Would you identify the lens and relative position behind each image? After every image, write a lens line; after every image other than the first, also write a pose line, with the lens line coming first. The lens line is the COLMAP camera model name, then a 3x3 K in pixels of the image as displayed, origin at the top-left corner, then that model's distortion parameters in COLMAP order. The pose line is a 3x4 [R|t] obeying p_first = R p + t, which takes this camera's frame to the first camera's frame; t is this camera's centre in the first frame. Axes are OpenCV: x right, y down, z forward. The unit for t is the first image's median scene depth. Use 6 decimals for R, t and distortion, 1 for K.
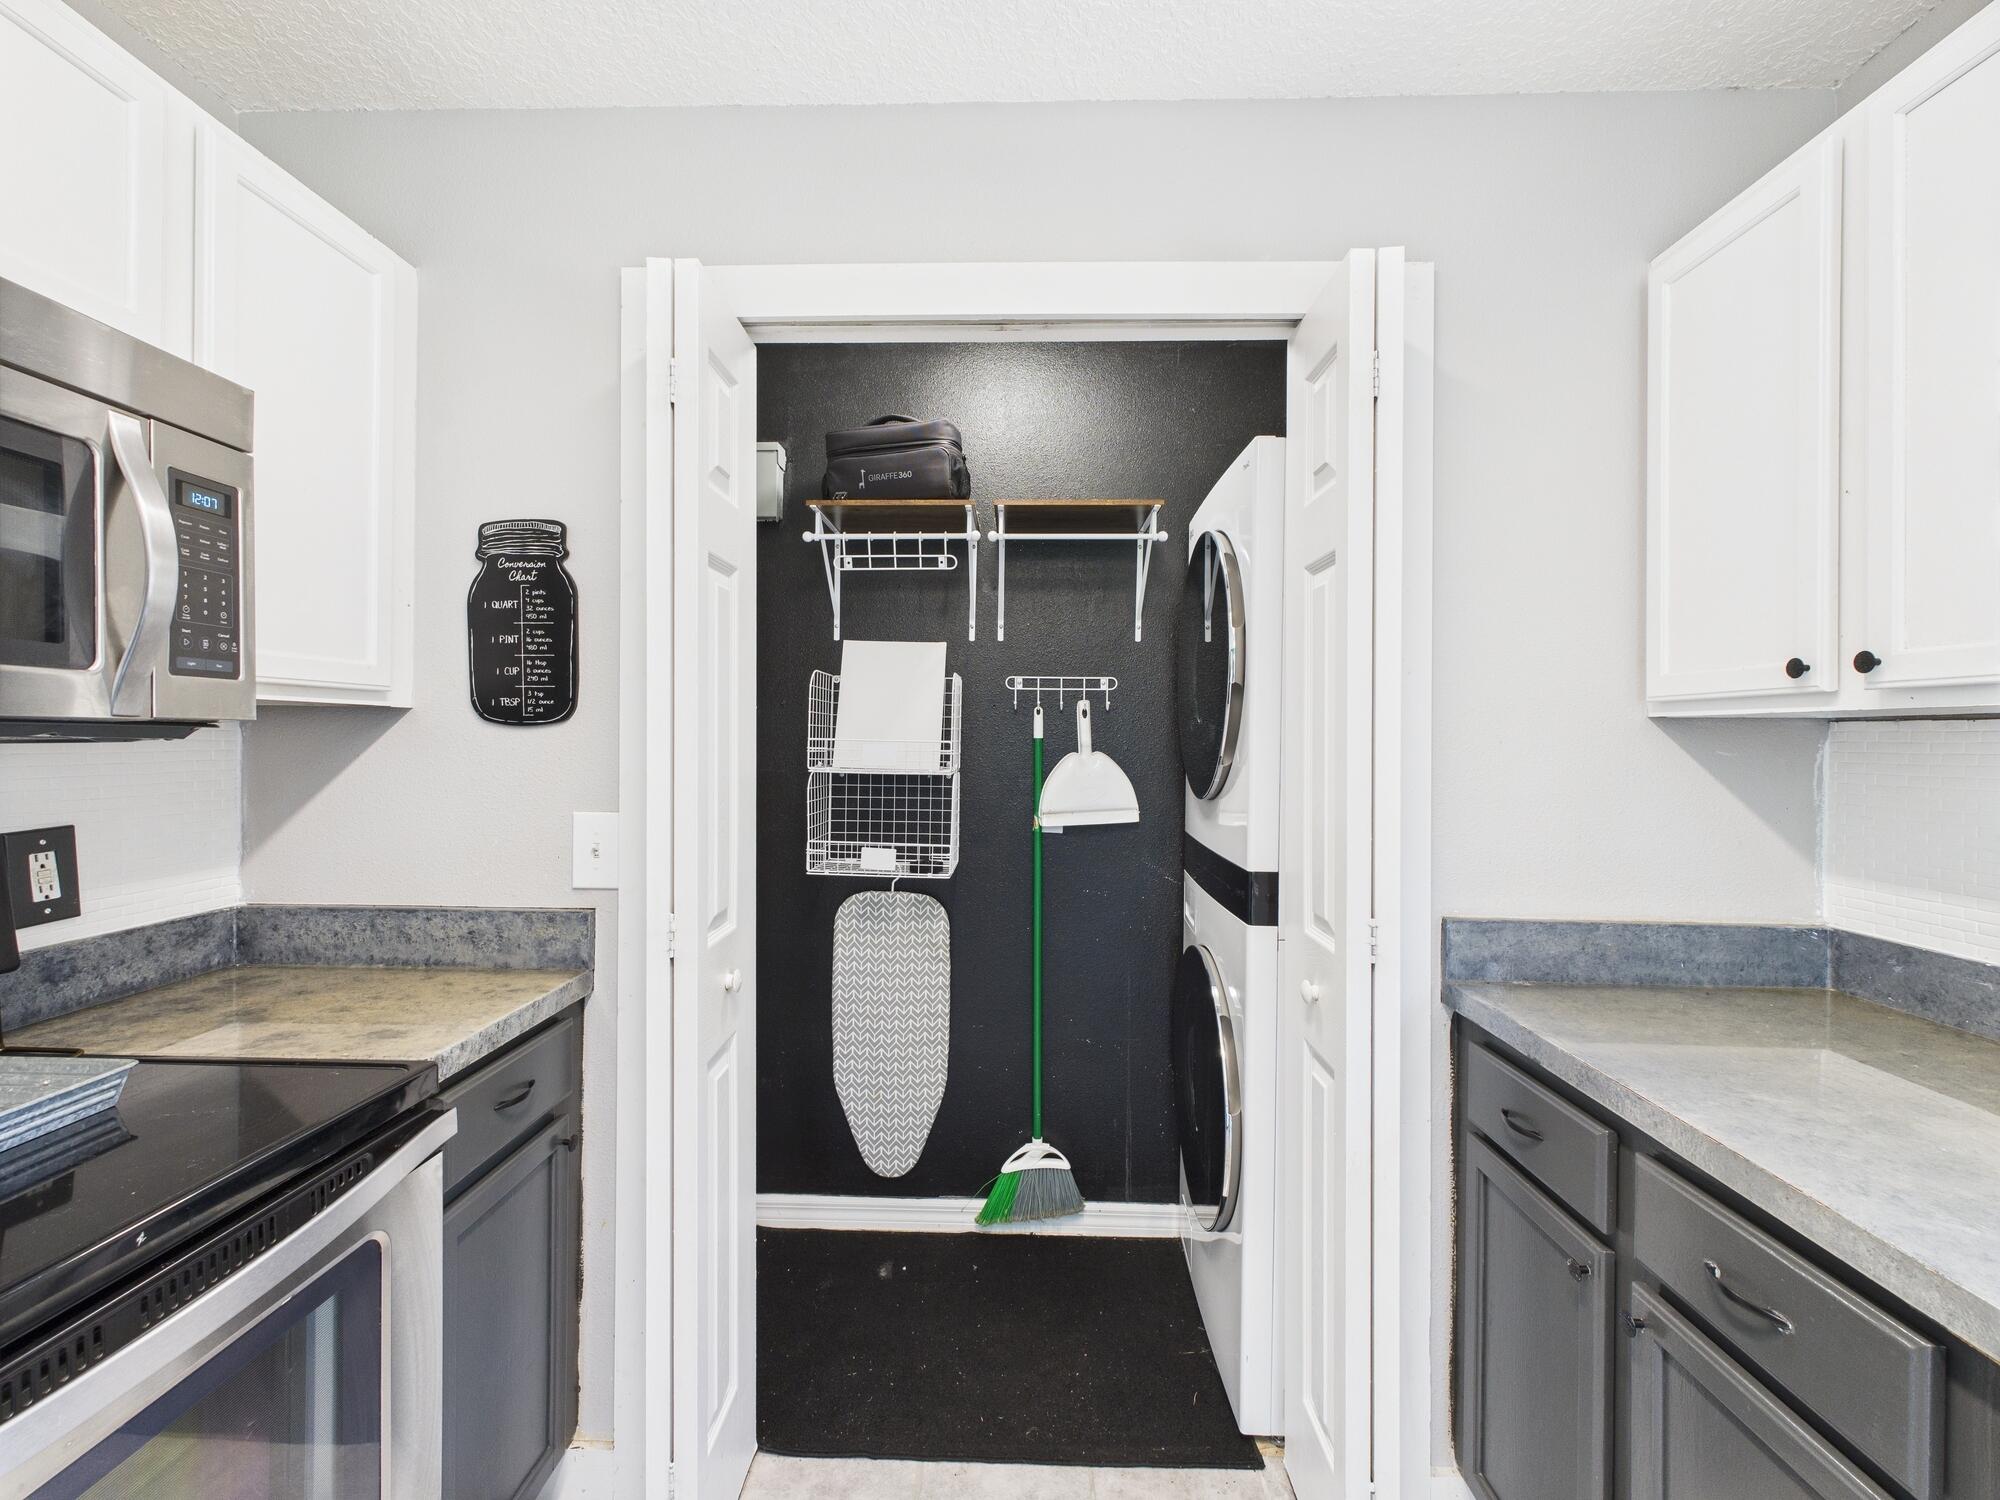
lens RADIAL K [[877.5, 0, 1000.9], [0, 877.5, 745.4], [0, 0, 1]] dist [0.002174, -0.000447]
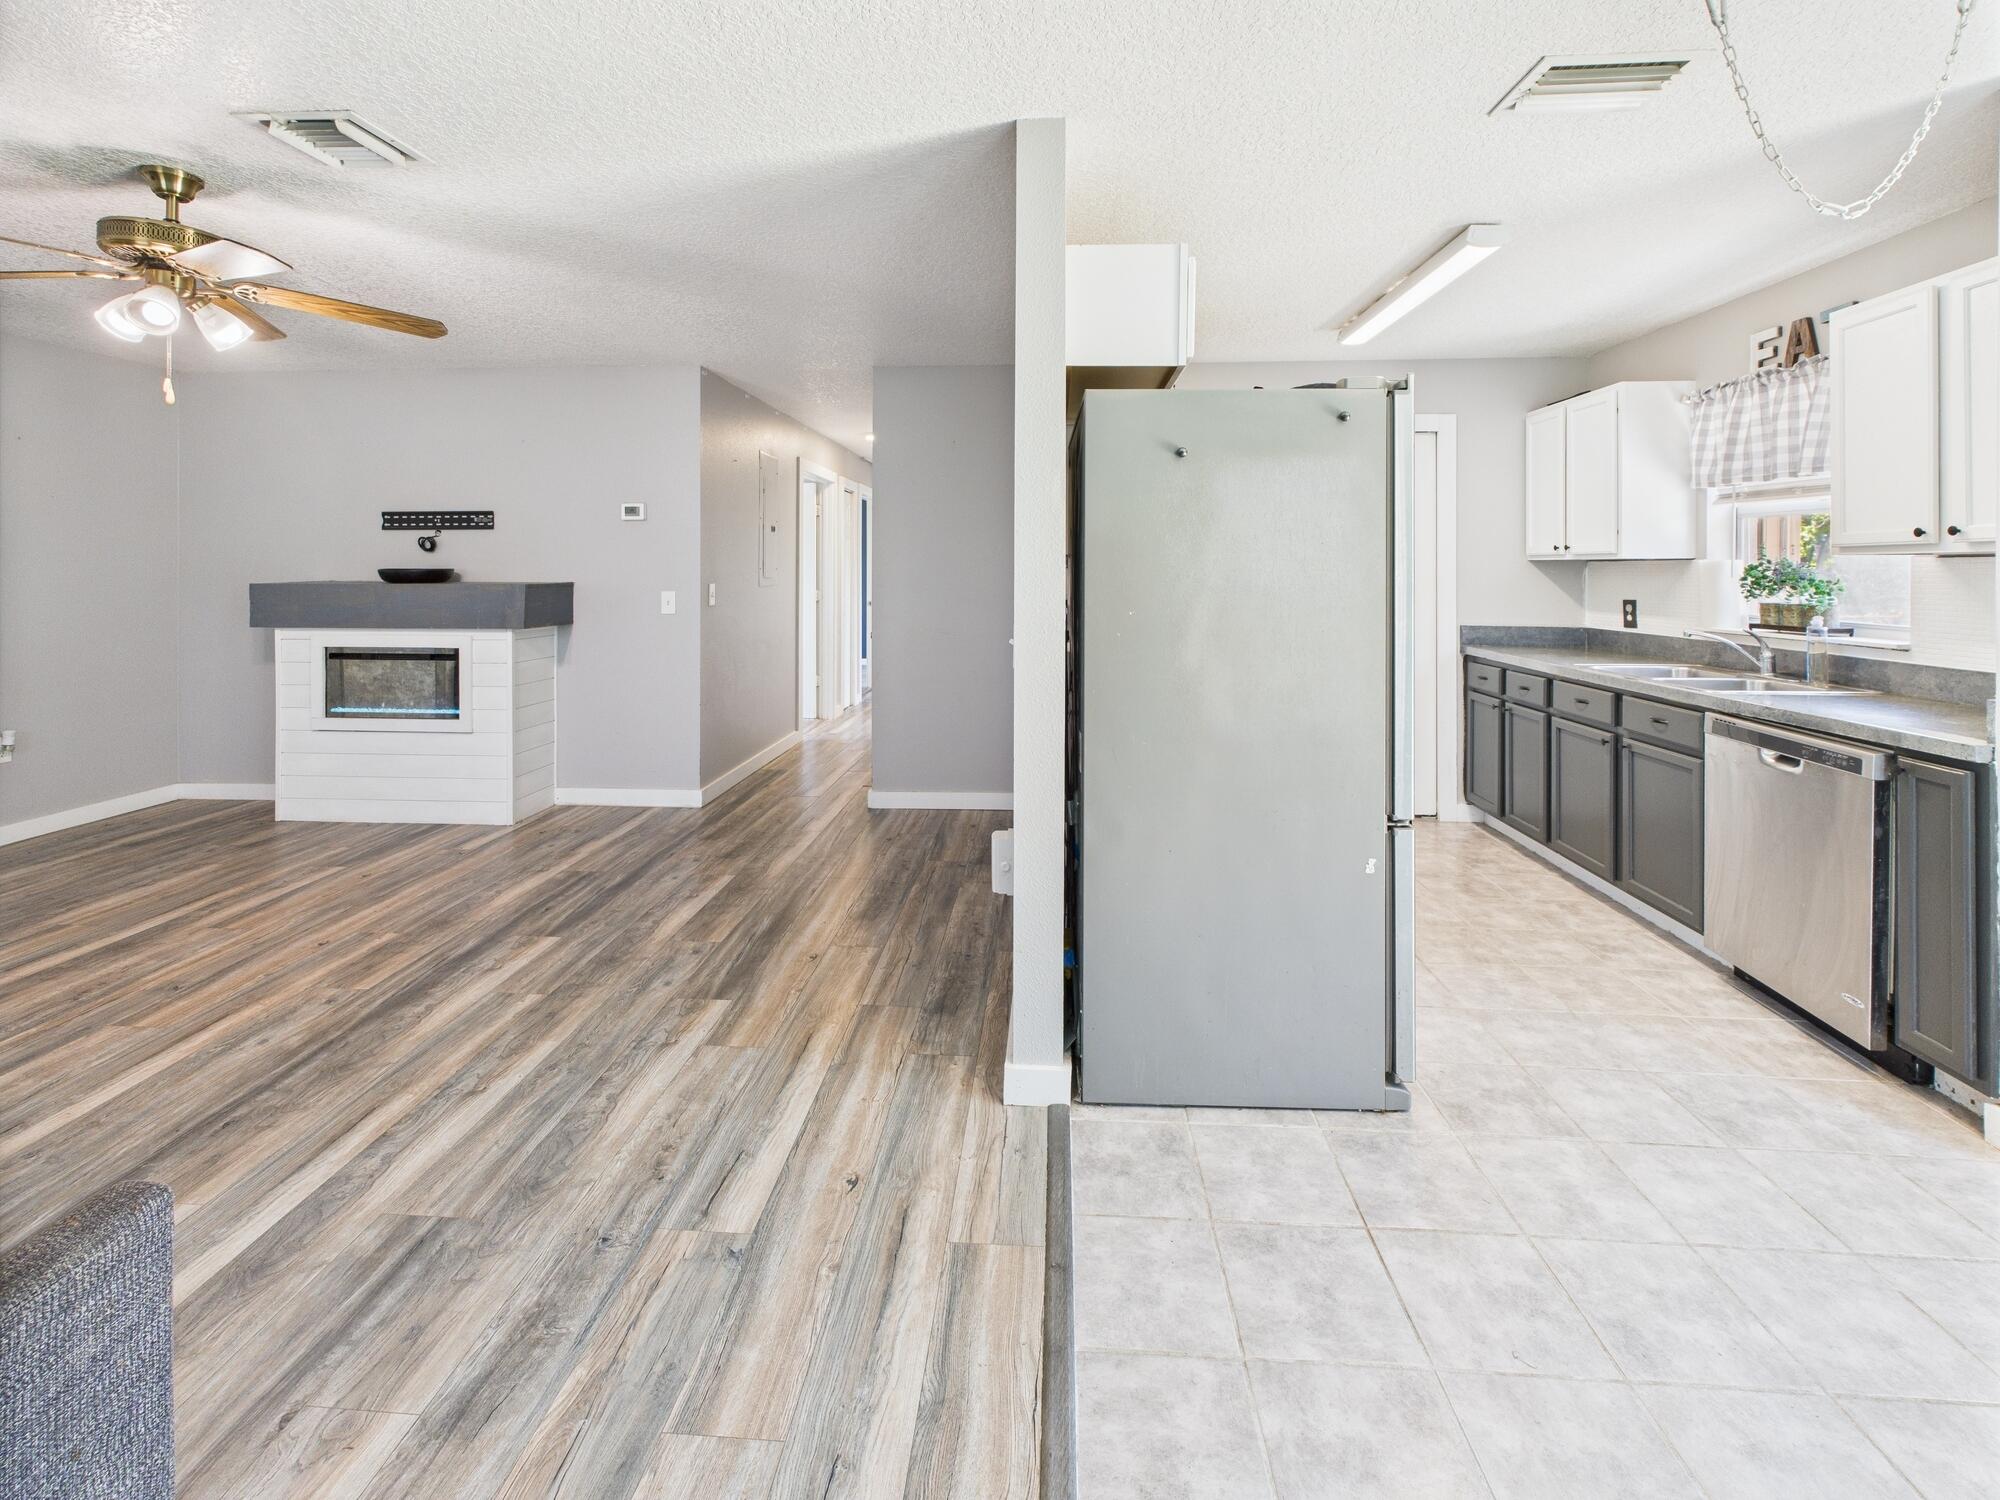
lens RADIAL K [[877.5, 0, 1001.3], [0, 877.5, 570.7], [0, 0, 1]] dist [0.002174, -0.000447]
pose [[0.999441, -0.003818, -0.033214, -1.019491], [0.003655, 0.999981, -0.004982, 0.013967], [0.033232, 0.004857, 0.999436, -2.166895]]
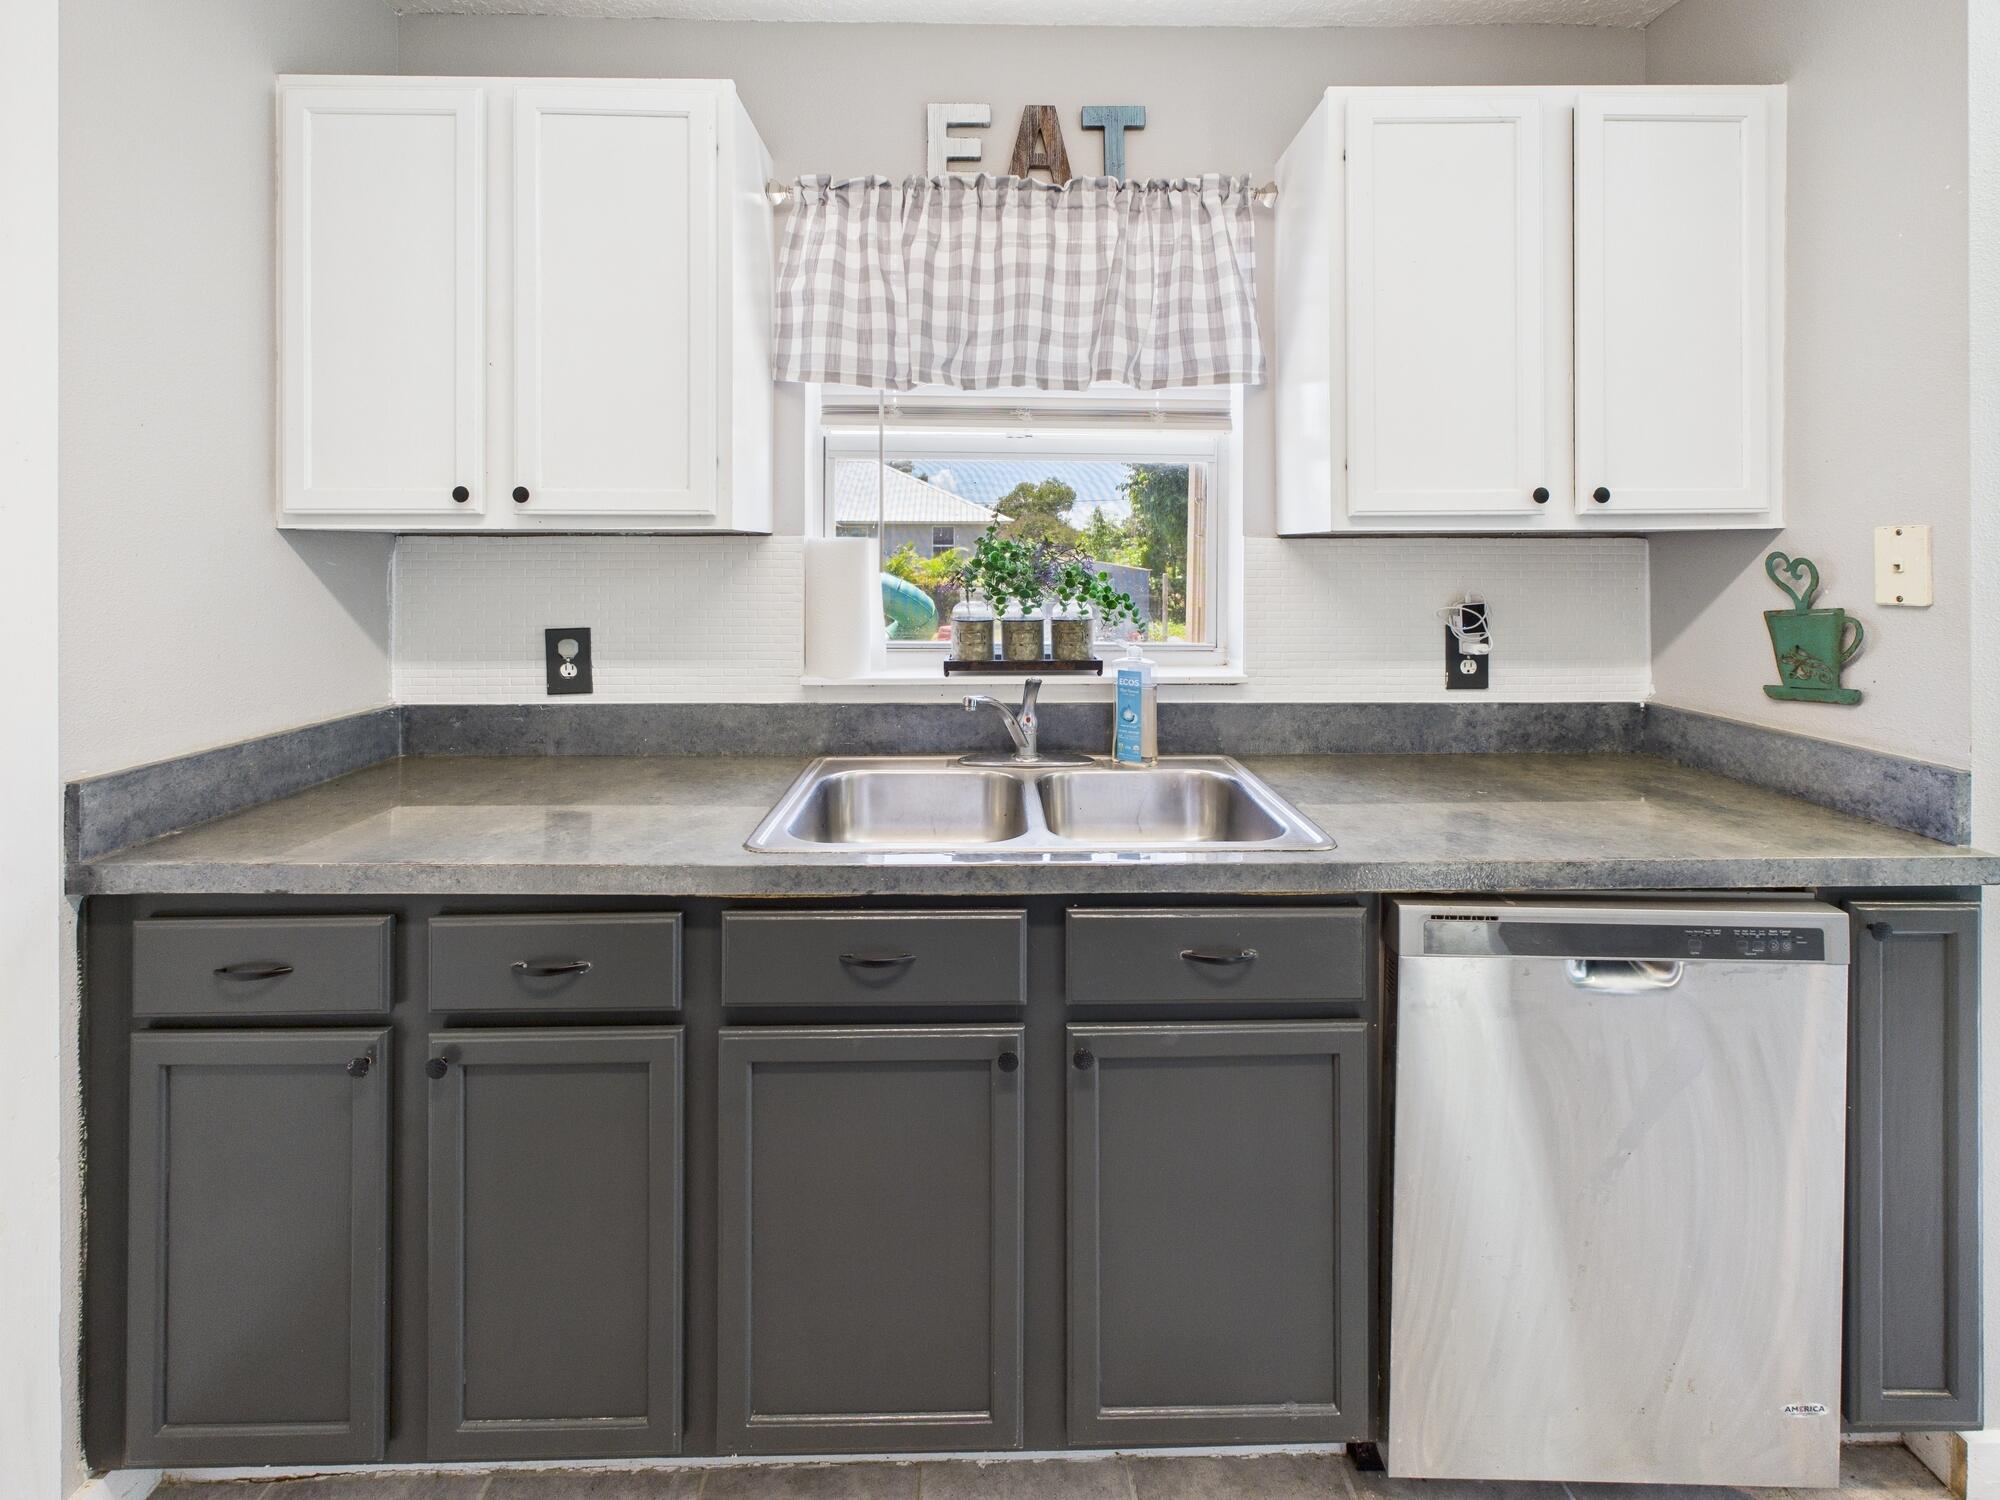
lens RADIAL K [[877.5, 0, 997.8], [0, 877.5, 560.5], [0, 0, 1]] dist [0.002174, -0.000447]
pose [[-0.041717, -0.013786, 0.999034, -0.301040], [0.008014, 0.999868, 0.014132, -0.003562], [-0.999097, 0.008596, -0.041601, 0.221549]]
